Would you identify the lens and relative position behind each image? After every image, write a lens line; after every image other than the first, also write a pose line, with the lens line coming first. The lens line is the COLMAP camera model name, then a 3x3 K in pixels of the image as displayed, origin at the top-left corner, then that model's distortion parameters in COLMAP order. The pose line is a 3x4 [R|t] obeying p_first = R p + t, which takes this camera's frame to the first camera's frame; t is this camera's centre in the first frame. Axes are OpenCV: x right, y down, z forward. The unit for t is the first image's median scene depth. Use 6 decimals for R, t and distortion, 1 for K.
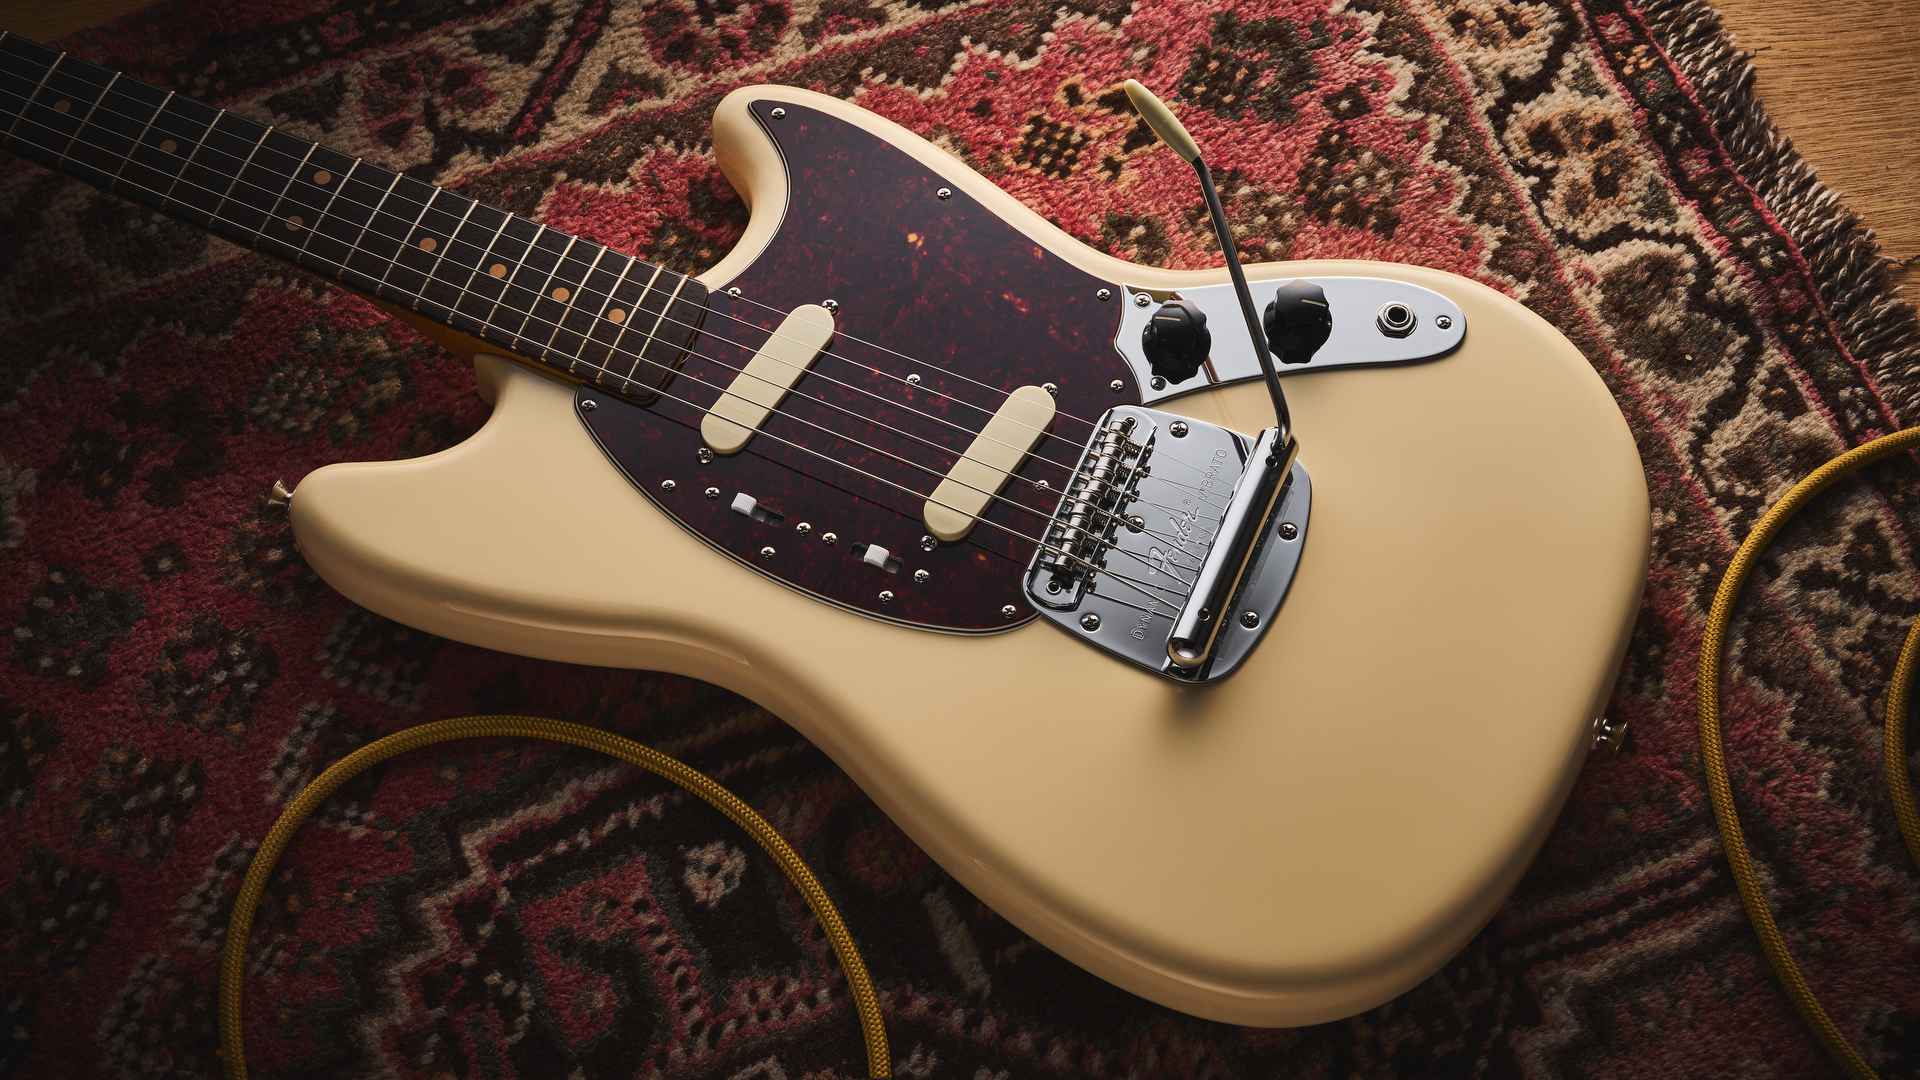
lens RADIAL K [[3383.3, 0, 960.0], [0, 3383.3, 540.0], [0, 0, 1]] dist [0.175901, -0.031050]
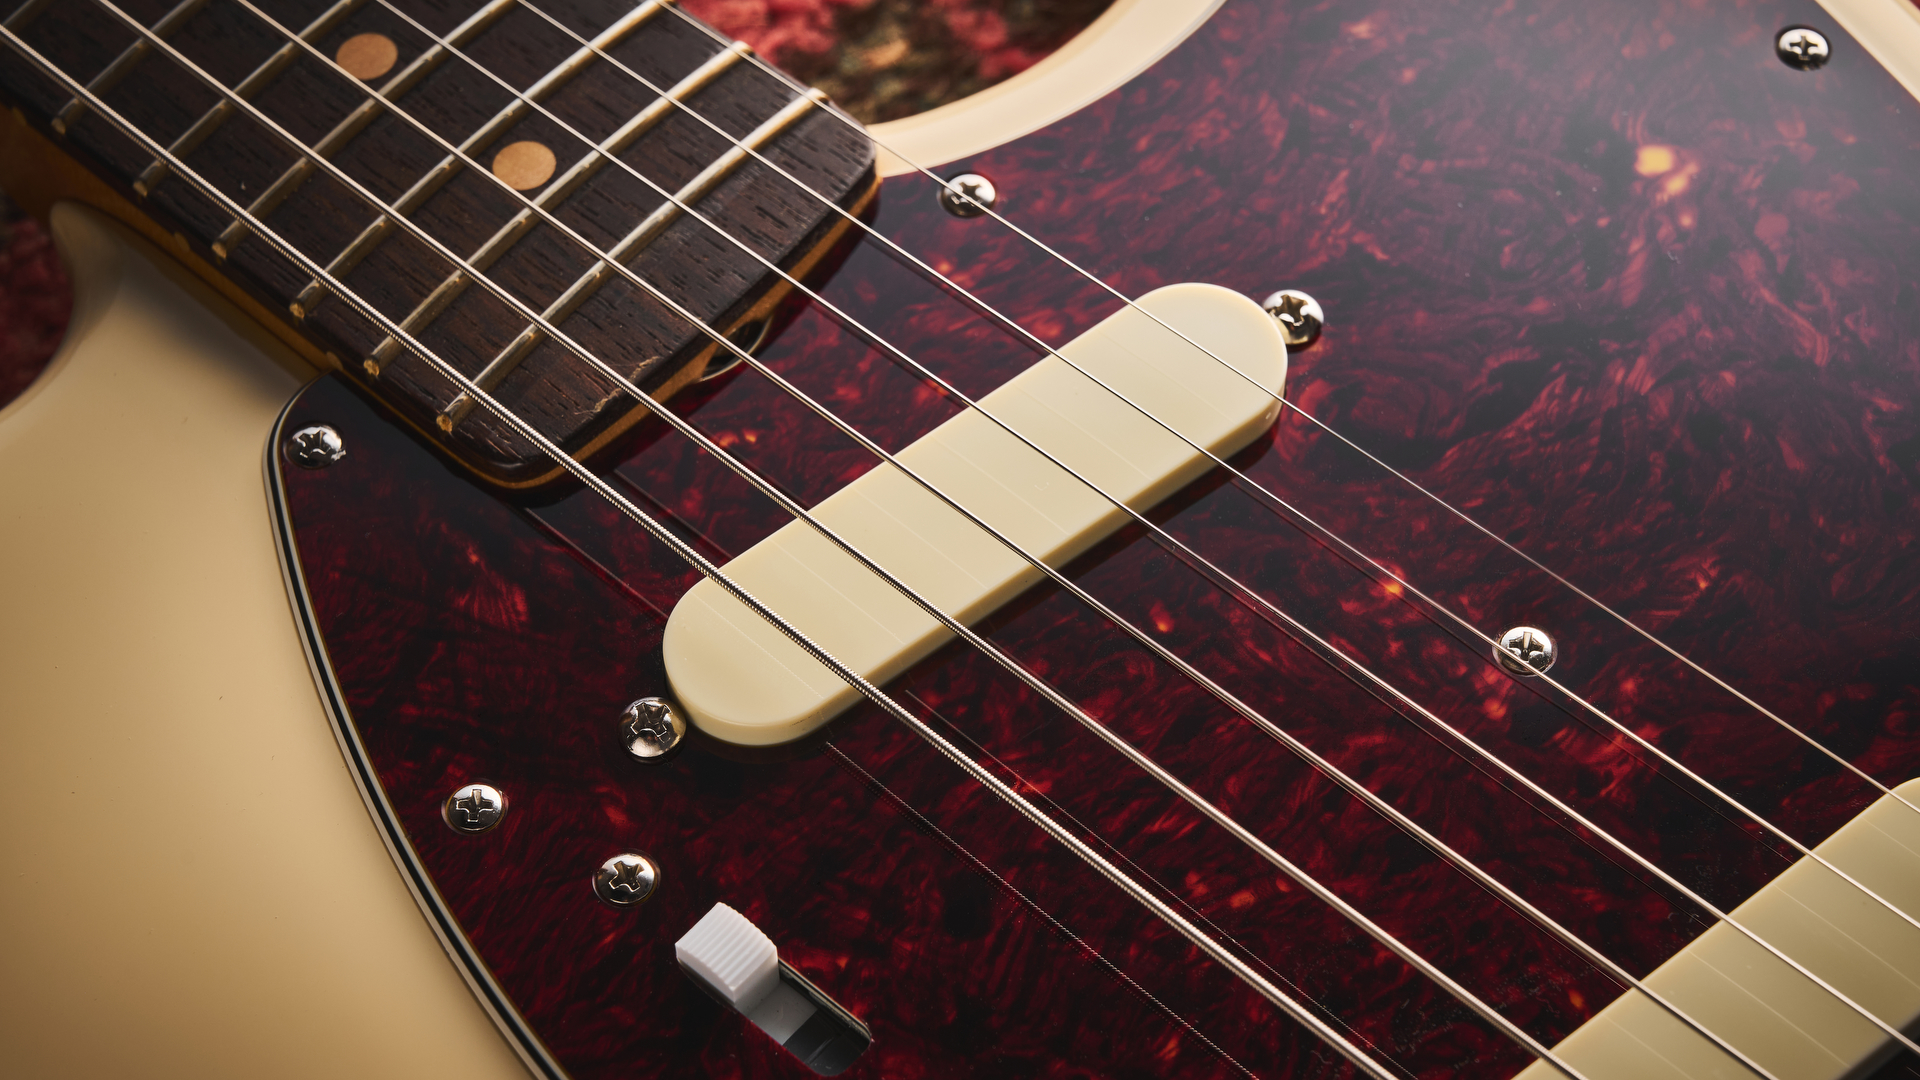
lens RADIAL K [[3865.3, 0, 960.0], [0, 3865.3, 540.0], [0, 0, 1]] dist [-0.129359, -0.194819]
pose [[0.951728, 0.234040, -0.198591, 0.001557], [-0.251910, 0.965236, -0.069722, -0.024250], [0.175370, 0.116384, 0.977599, 0.713484]]
